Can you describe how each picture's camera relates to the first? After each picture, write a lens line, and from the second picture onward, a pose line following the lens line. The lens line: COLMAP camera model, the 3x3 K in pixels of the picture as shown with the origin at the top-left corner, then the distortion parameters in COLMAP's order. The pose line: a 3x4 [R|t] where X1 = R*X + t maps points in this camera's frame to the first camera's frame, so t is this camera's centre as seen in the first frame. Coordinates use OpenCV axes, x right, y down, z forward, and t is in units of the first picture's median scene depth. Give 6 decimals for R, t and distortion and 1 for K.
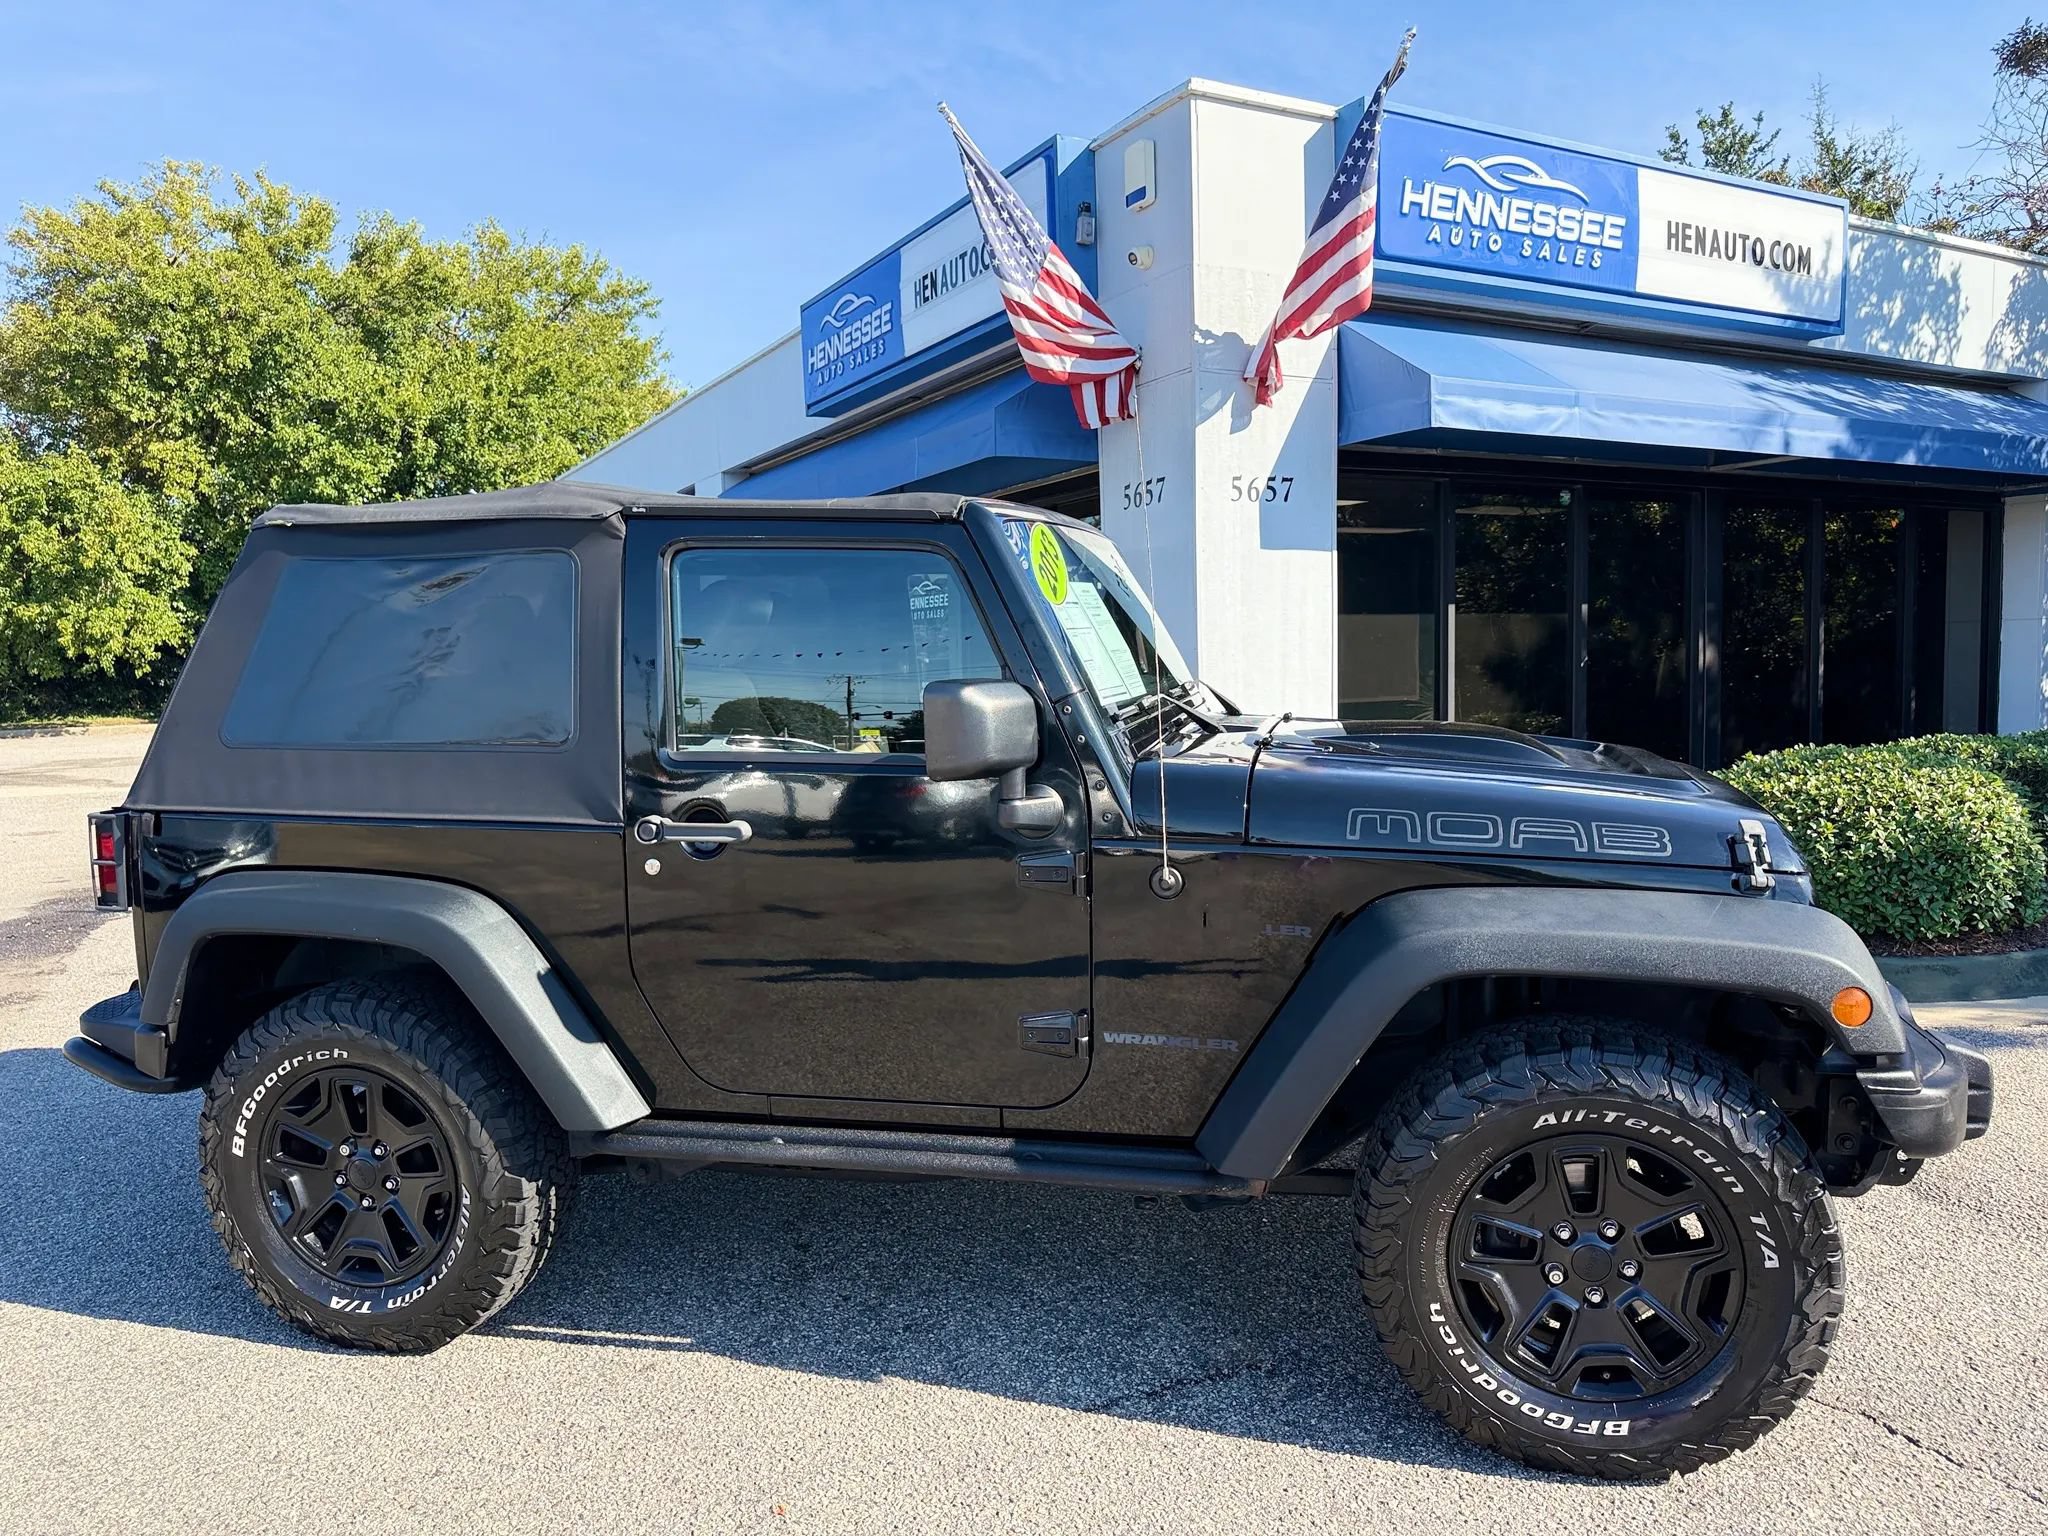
lens RADIAL K [[1454.5, 0, 1029.3], [0, 1454.5, 776.0], [0, 0, 1]] dist [0.017666, -0.021213]
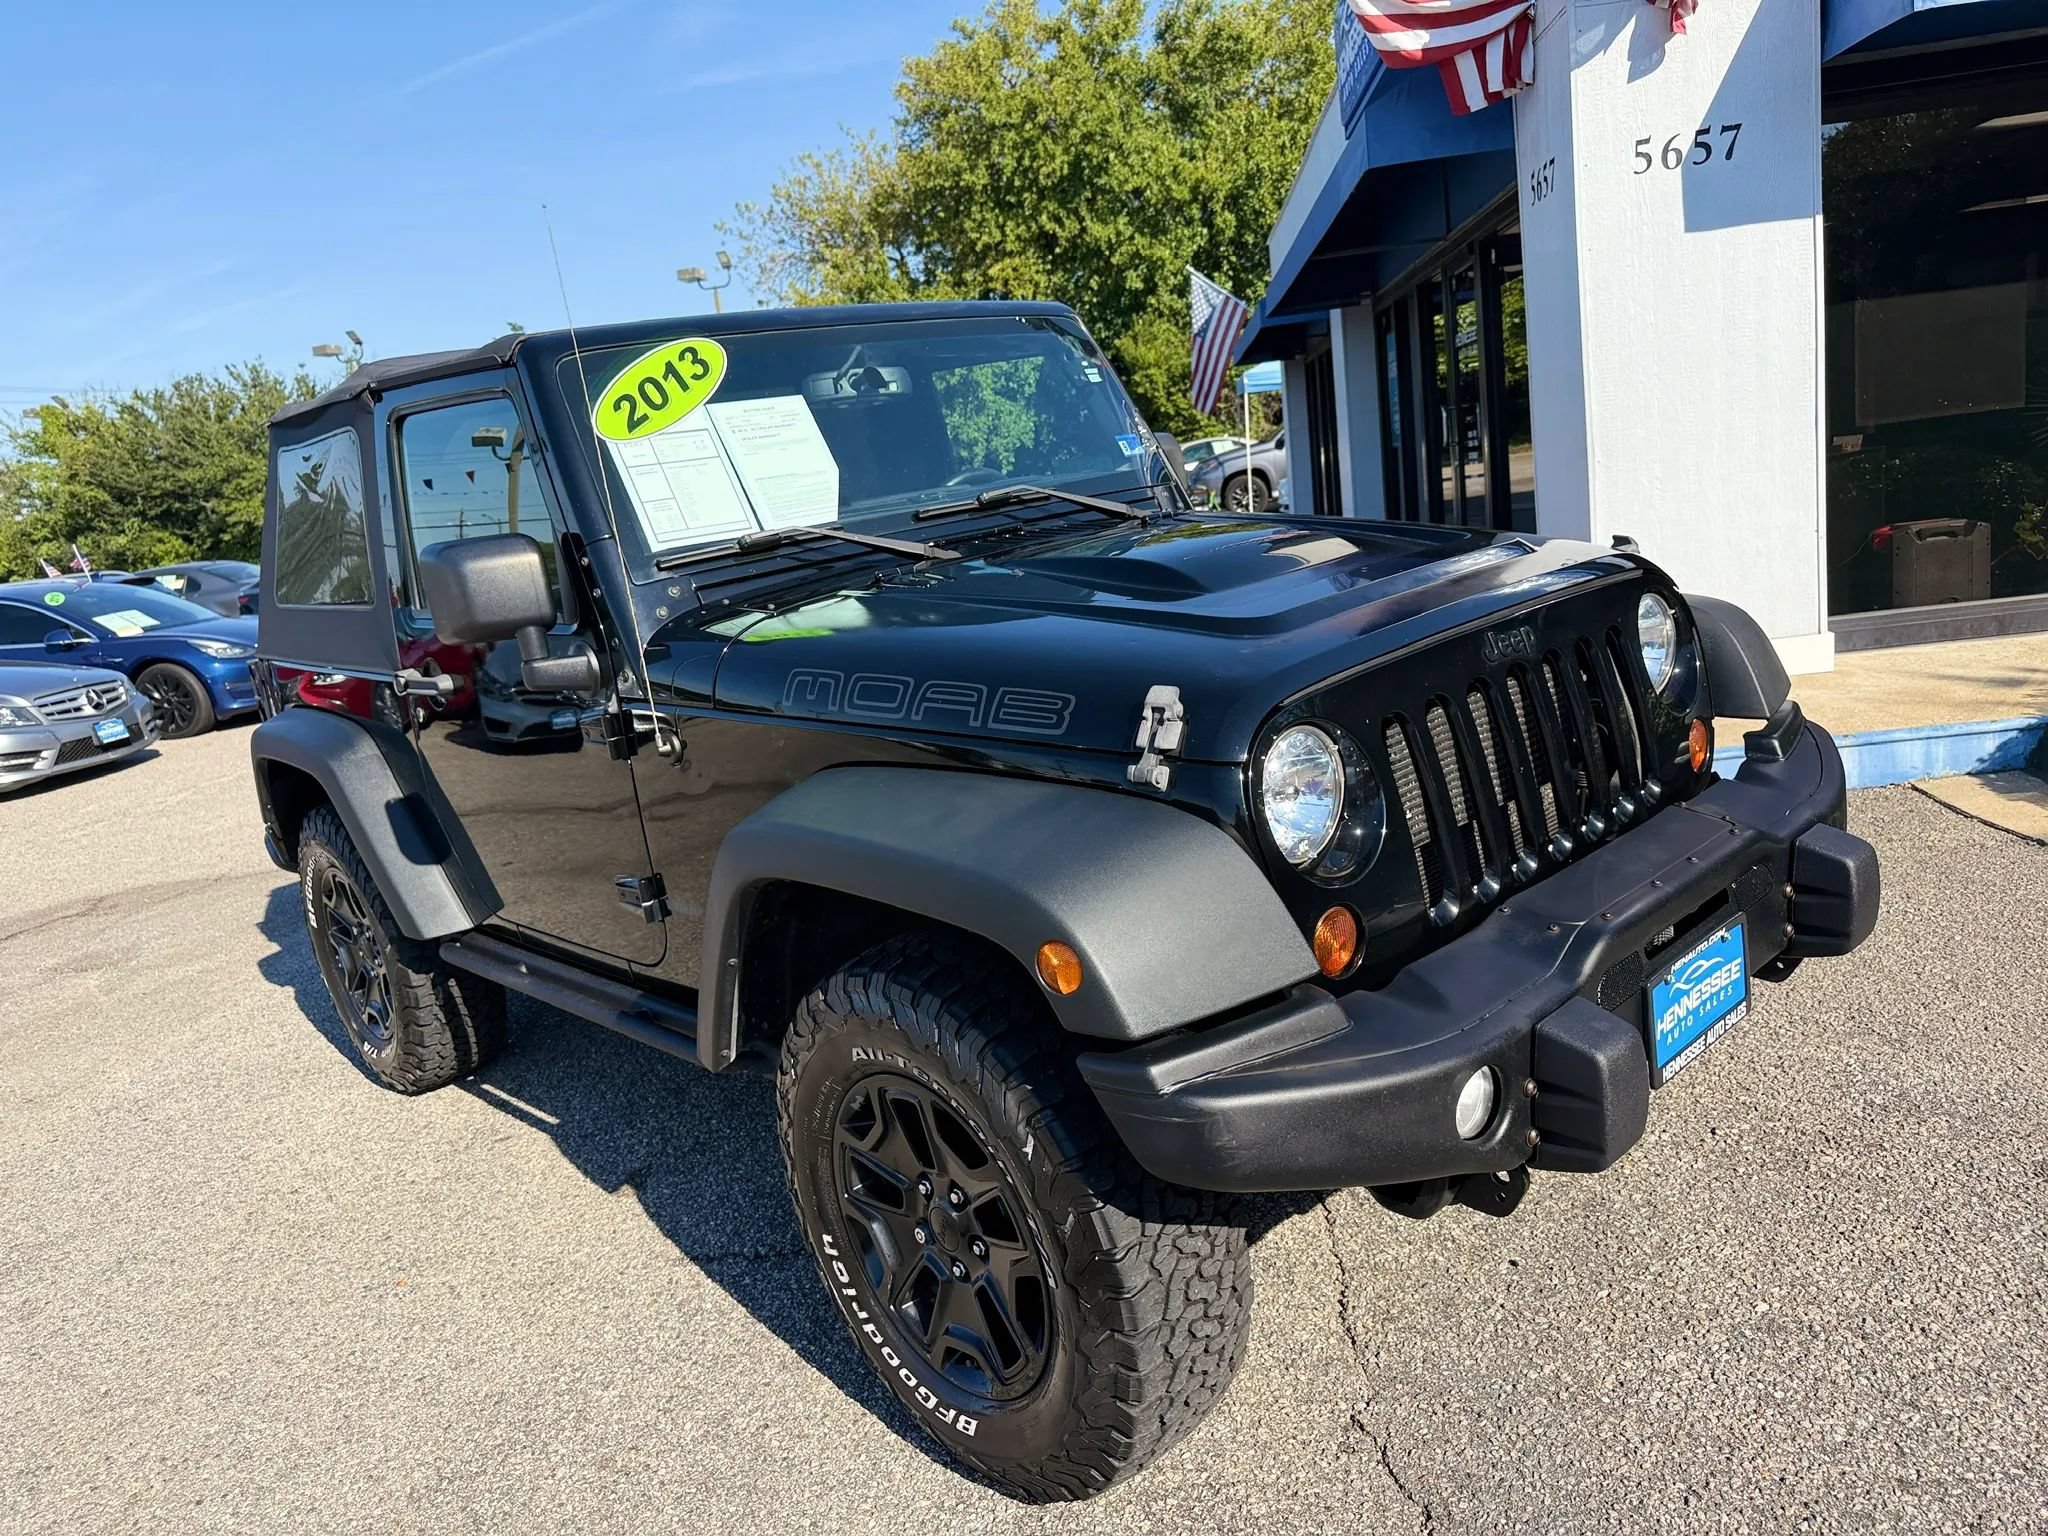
lens RADIAL K [[1452.0, 0, 1028.8], [0, 1452.0, 789.2], [0, 0, 1]] dist [0.019975, -0.022364]
pose [[0.825807, 0.042161, -0.562375, 0.313208], [0.058437, 0.985436, 0.159689, -0.013153], [0.560917, -0.164736, 0.811316, 0.146135]]
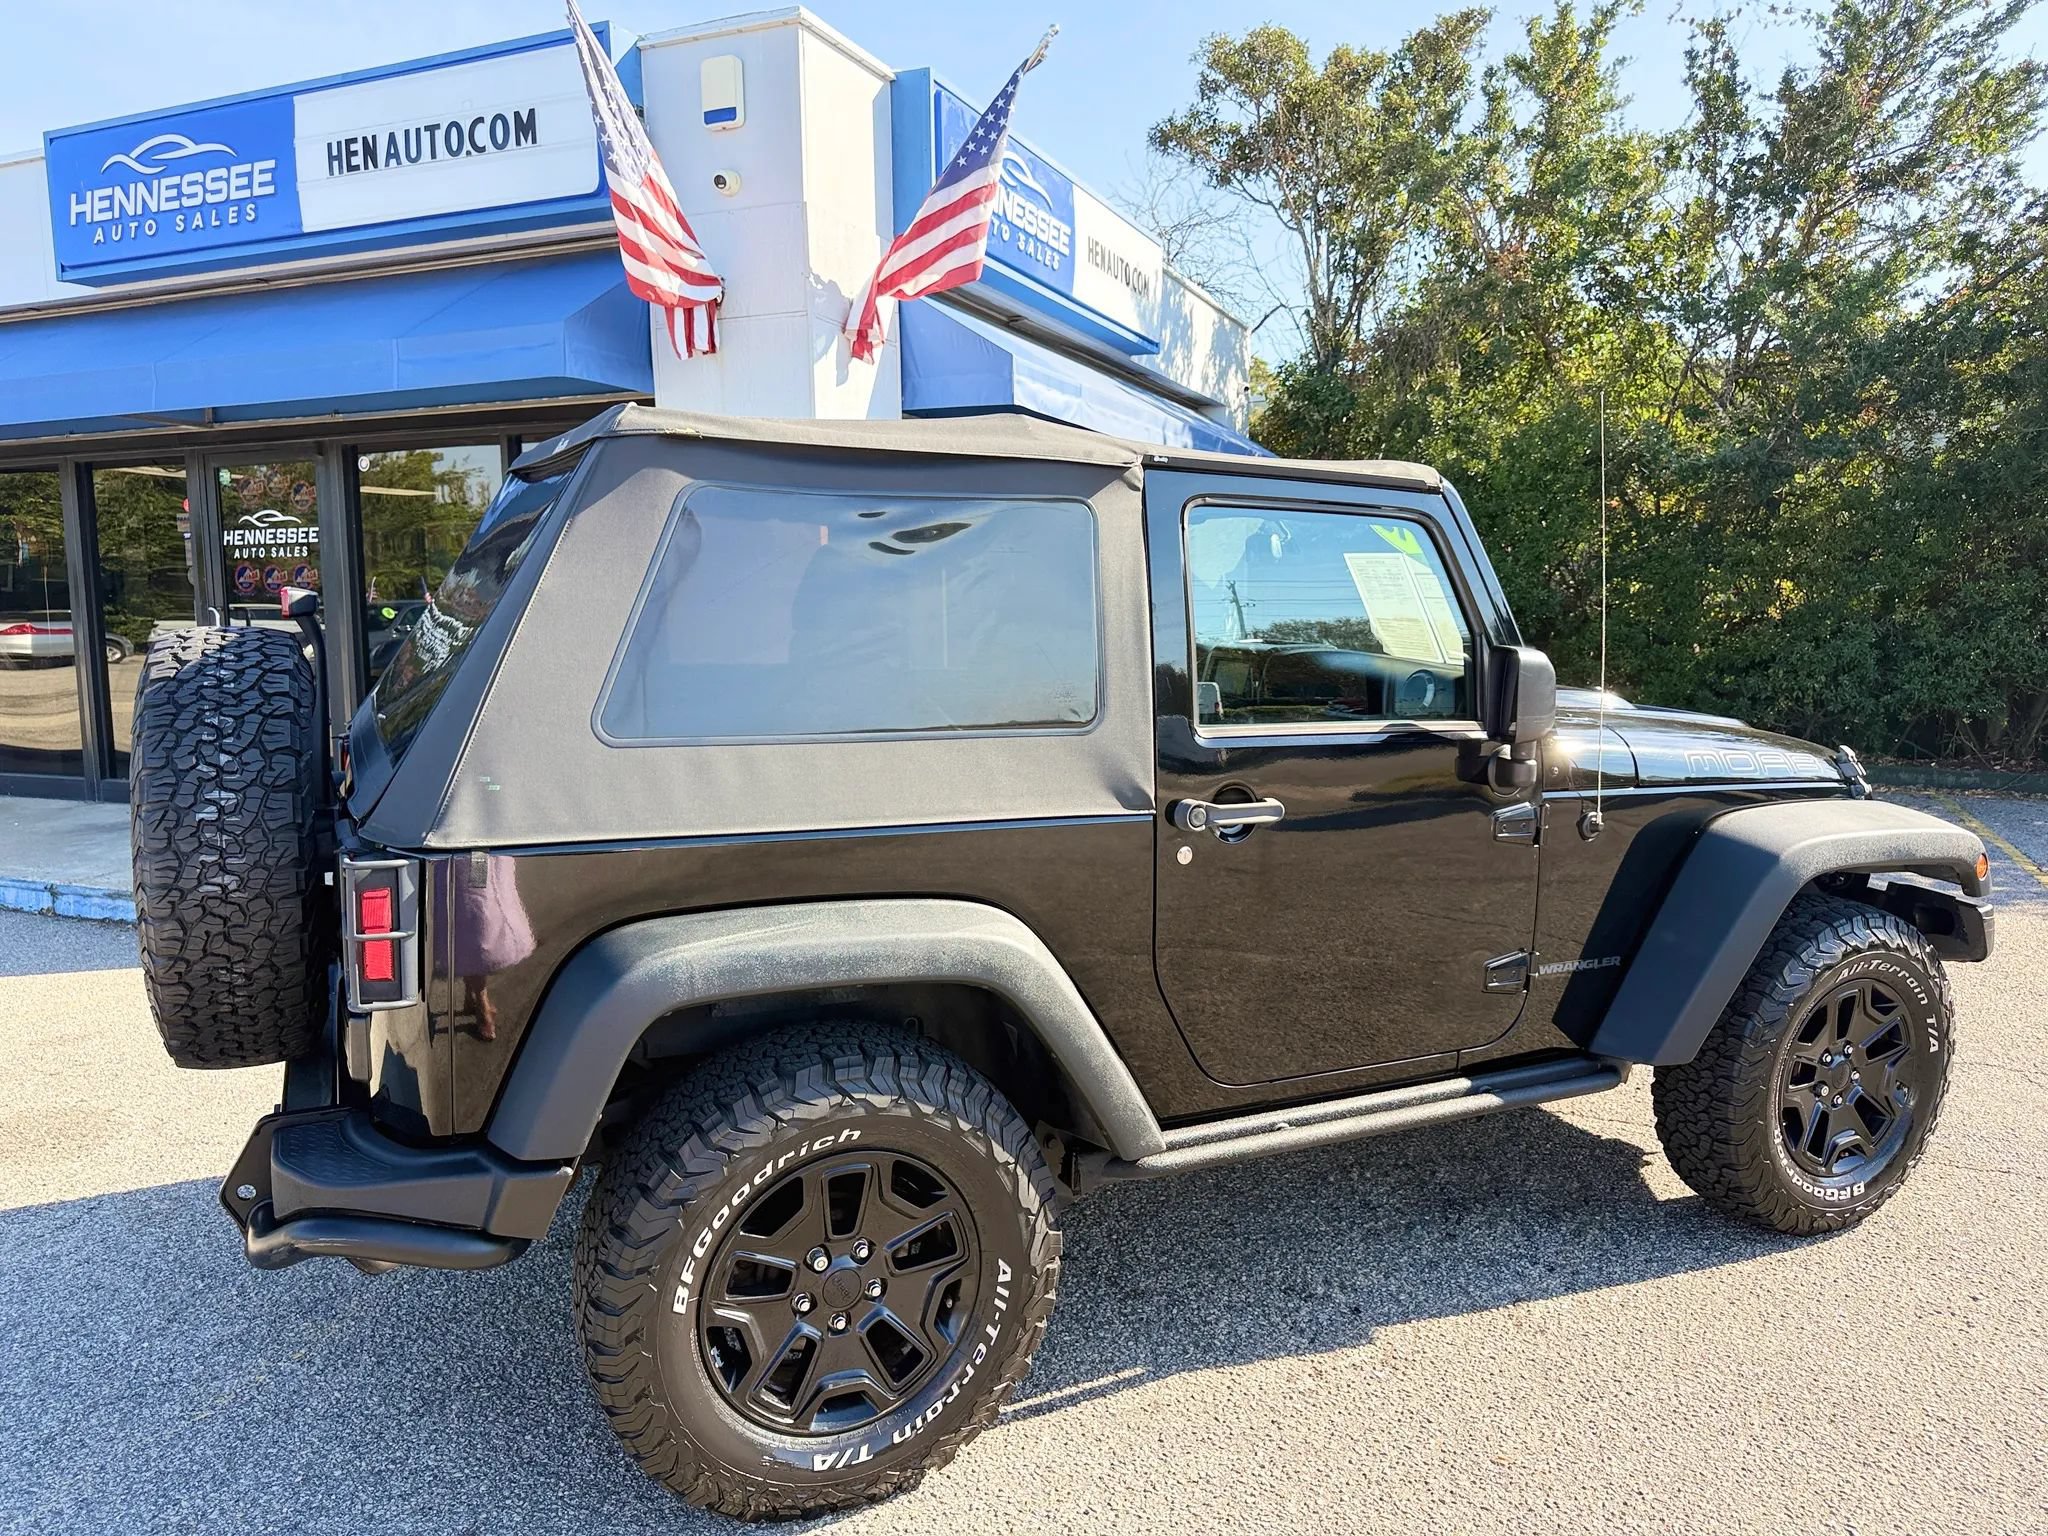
lens RADIAL K [[1454.5, 0, 1034.4], [0, 1454.5, 771.8], [0, 0, 1]] dist [0.017666, -0.021213]
pose [[0.777477, -0.056881, 0.626334, -0.374388], [0.037976, 0.998330, 0.043524, -0.013623], [-0.627764, -0.010053, 0.778339, 0.148513]]
